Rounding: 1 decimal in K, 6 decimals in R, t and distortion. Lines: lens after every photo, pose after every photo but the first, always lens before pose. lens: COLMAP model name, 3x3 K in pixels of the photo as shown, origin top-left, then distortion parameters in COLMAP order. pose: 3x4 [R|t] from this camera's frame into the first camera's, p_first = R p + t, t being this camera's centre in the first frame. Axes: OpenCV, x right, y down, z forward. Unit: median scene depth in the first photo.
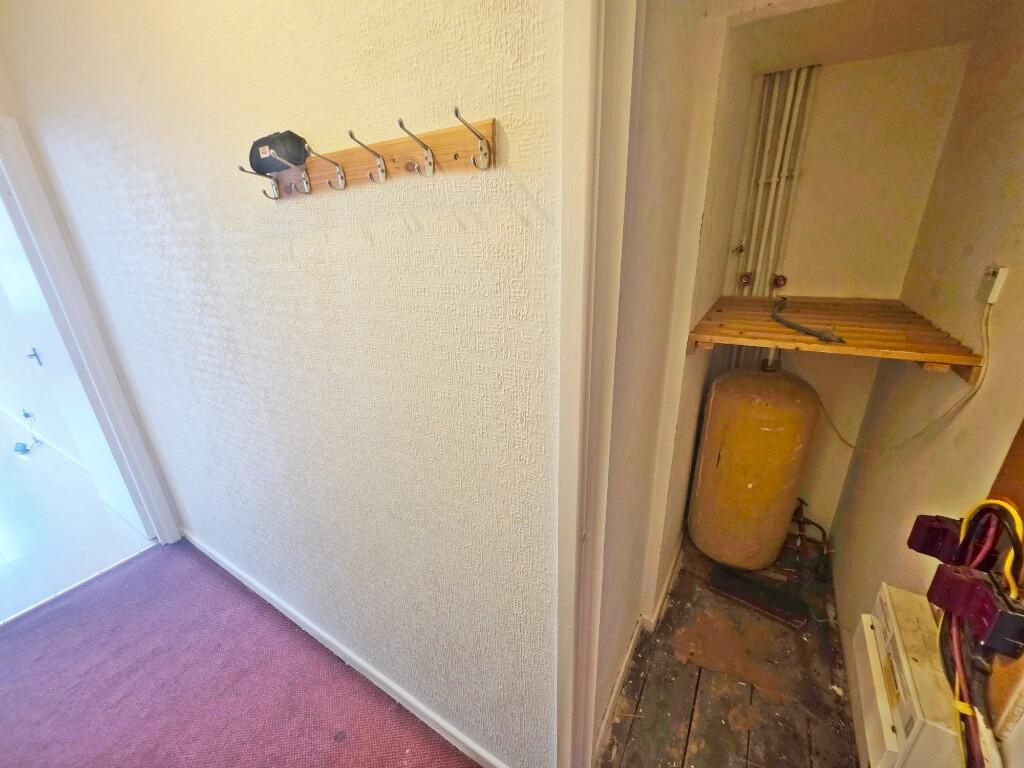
lens RADIAL K [[407.3, 0, 512.2], [0, 407.3, 392.2], [0, 0, 1]] dist [0.001561, 0.000307]
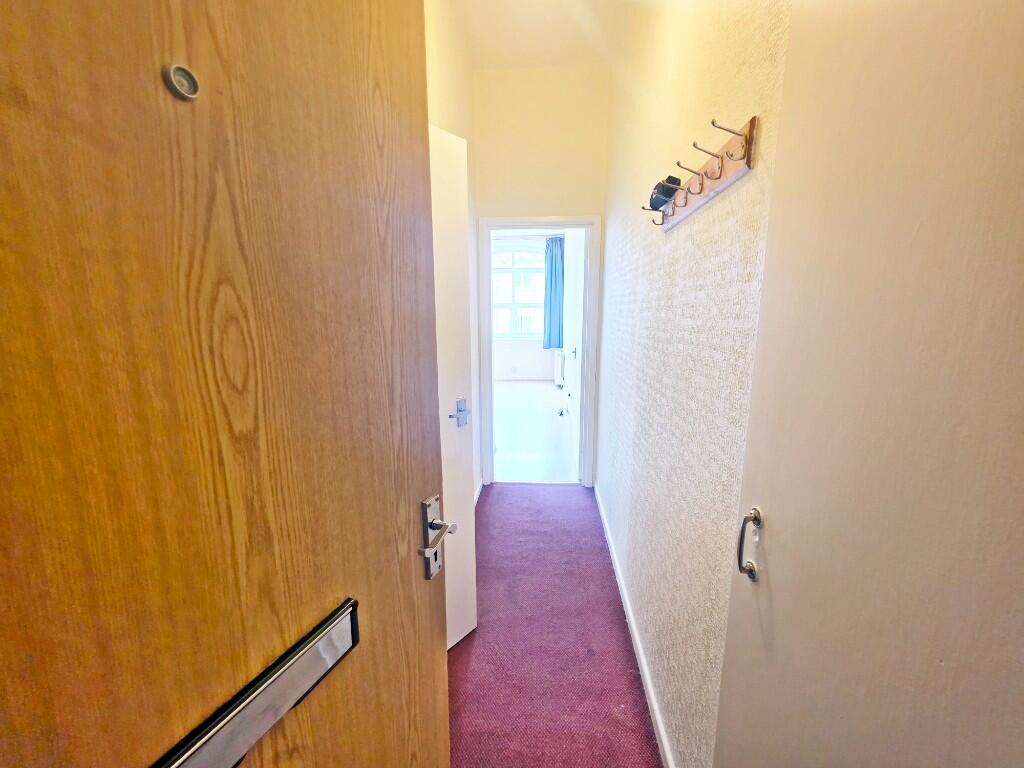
lens RADIAL K [[407.3, 0, 512.2], [0, 407.3, 392.2], [0, 0, 1]] dist [0.001561, 0.000307]
pose [[0.440848, 0.194244, -0.876311, 0.362645], [-0.340279, 0.939593, 0.037086, 0.137361], [0.830580, 0.281841, 0.480315, 0.004878]]
